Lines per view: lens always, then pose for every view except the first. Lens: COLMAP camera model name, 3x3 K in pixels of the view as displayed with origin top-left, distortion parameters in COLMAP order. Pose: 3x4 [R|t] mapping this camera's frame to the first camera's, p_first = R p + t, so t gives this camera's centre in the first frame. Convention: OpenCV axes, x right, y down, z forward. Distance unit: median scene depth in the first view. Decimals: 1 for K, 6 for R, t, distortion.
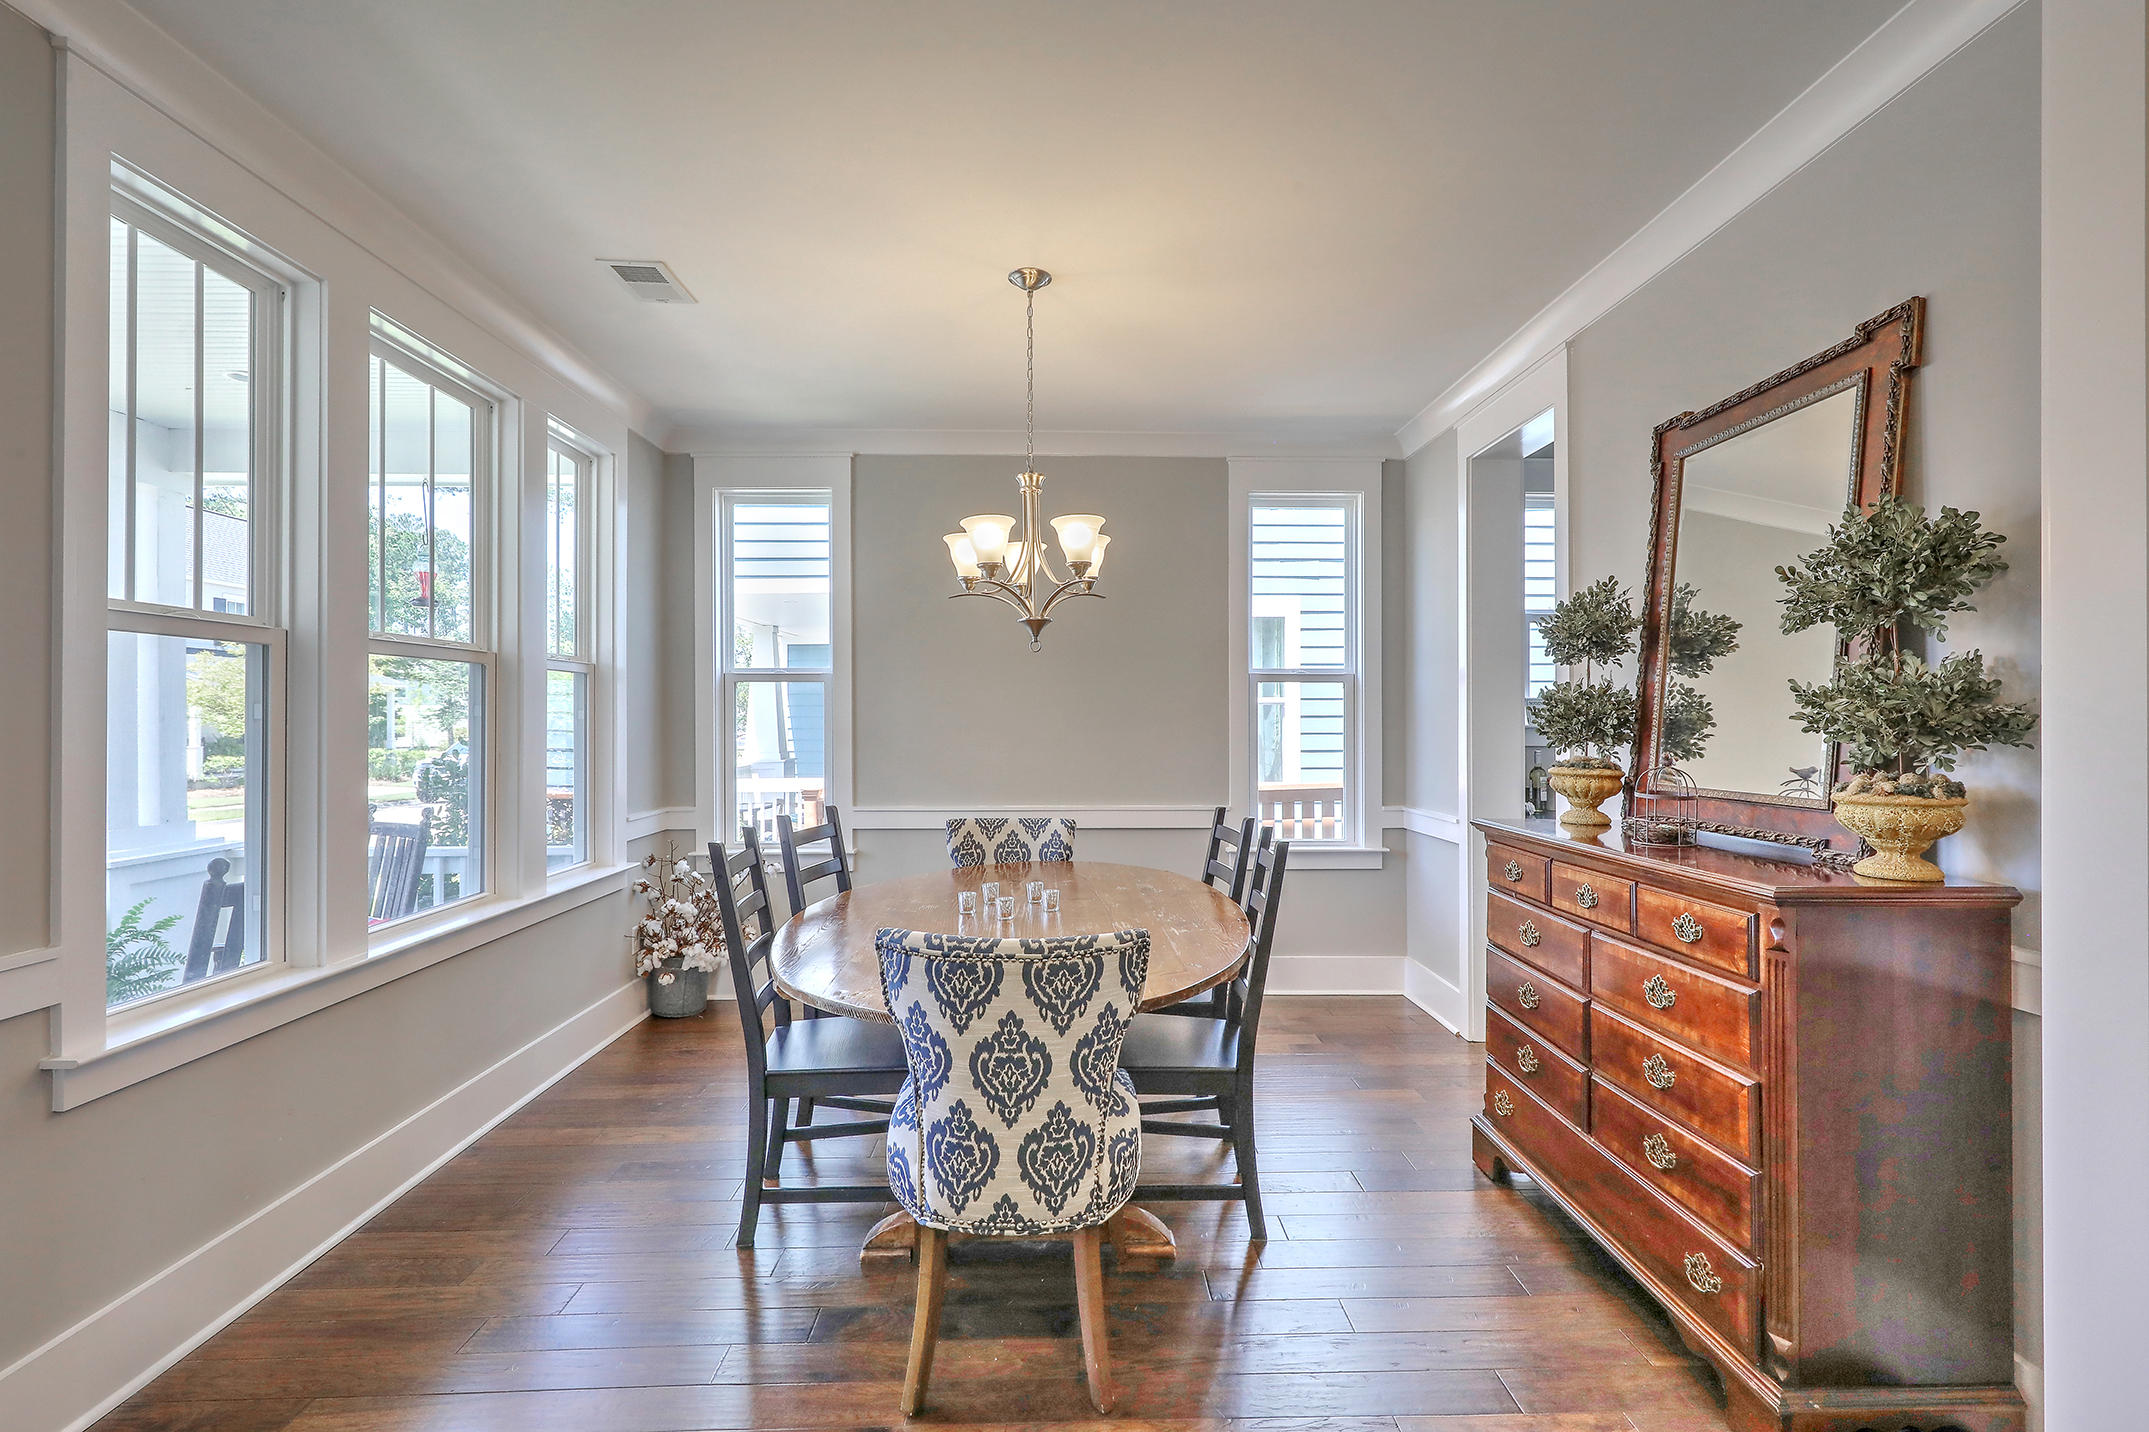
lens RADIAL K [[978.4, 0, 1080.1], [0, 978.4, 712.9], [0, 0, 1]] dist [-0.001271, -0.000225]
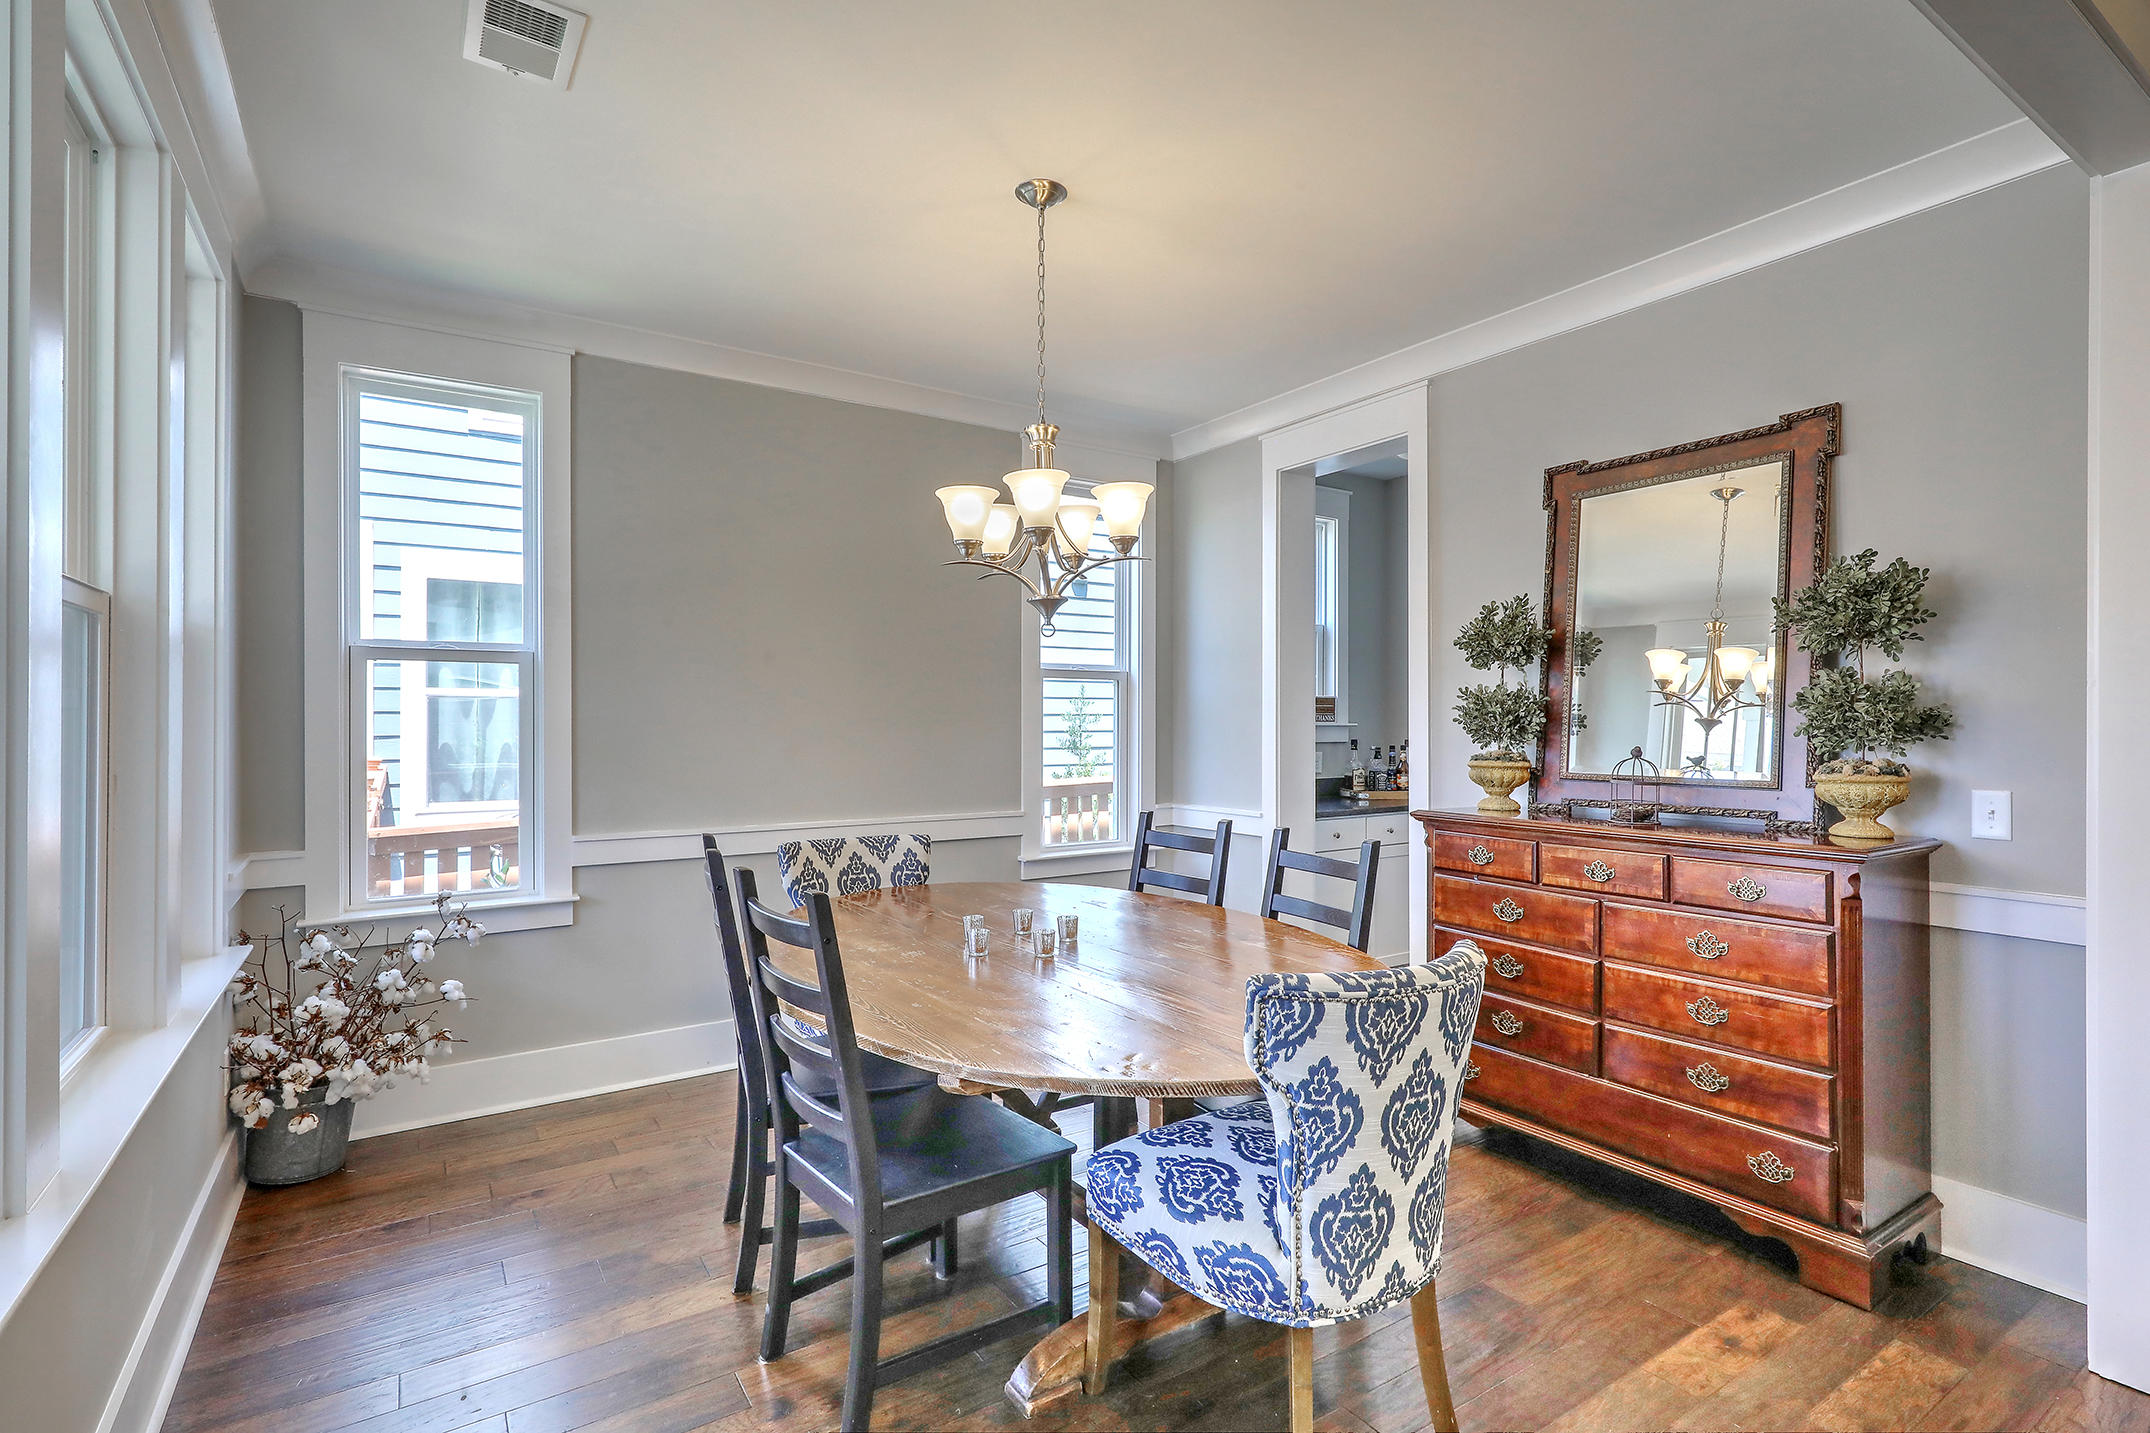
lens RADIAL K [[1024.8, 0, 1095.4], [0, 1024.8, 718.6], [0, 0, 1]] dist [0.000302, -0.000181]
pose [[0.845311, 0.002360, 0.534269, -0.547990], [-0.005704, 0.999973, 0.004609, 0.004367], [-0.534244, -0.006944, 0.845302, 0.259532]]
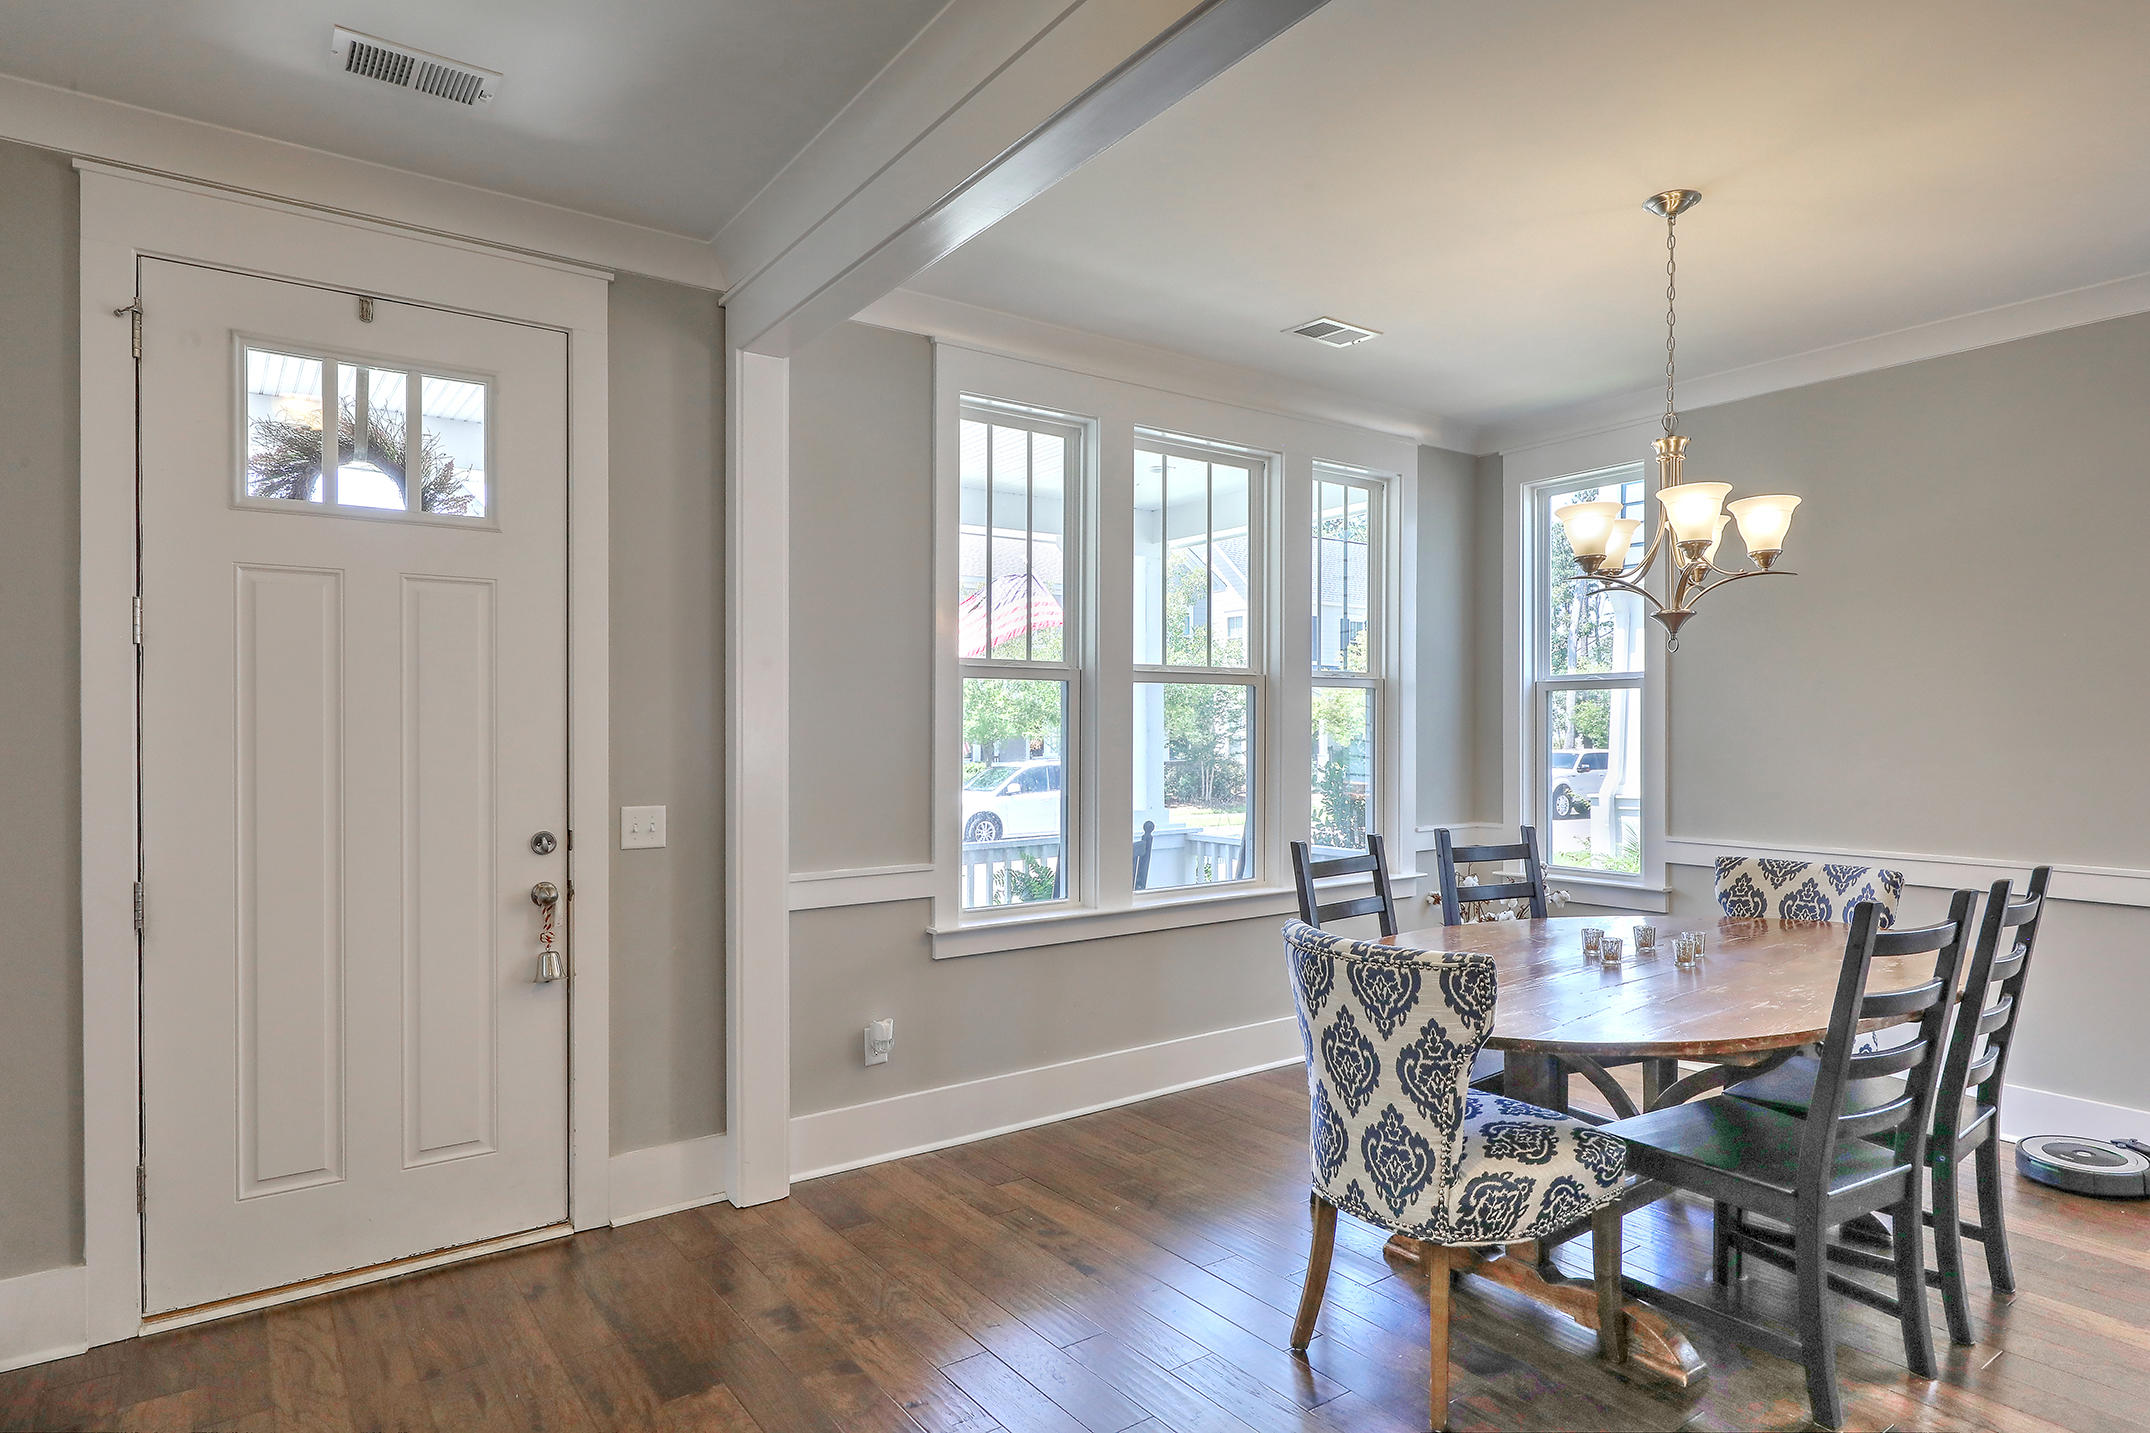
lens RADIAL K [[1192.5, 0, 1084.7], [0, 1192.5, 730.0], [0, 0, 1]] dist [-0.006226, -0.000649]
pose [[0.568016, 0.000889, -0.823017, 0.571673], [0.004773, 0.999979, 0.004374, -0.003756], [0.823004, -0.006413, 0.568000, 0.014831]]
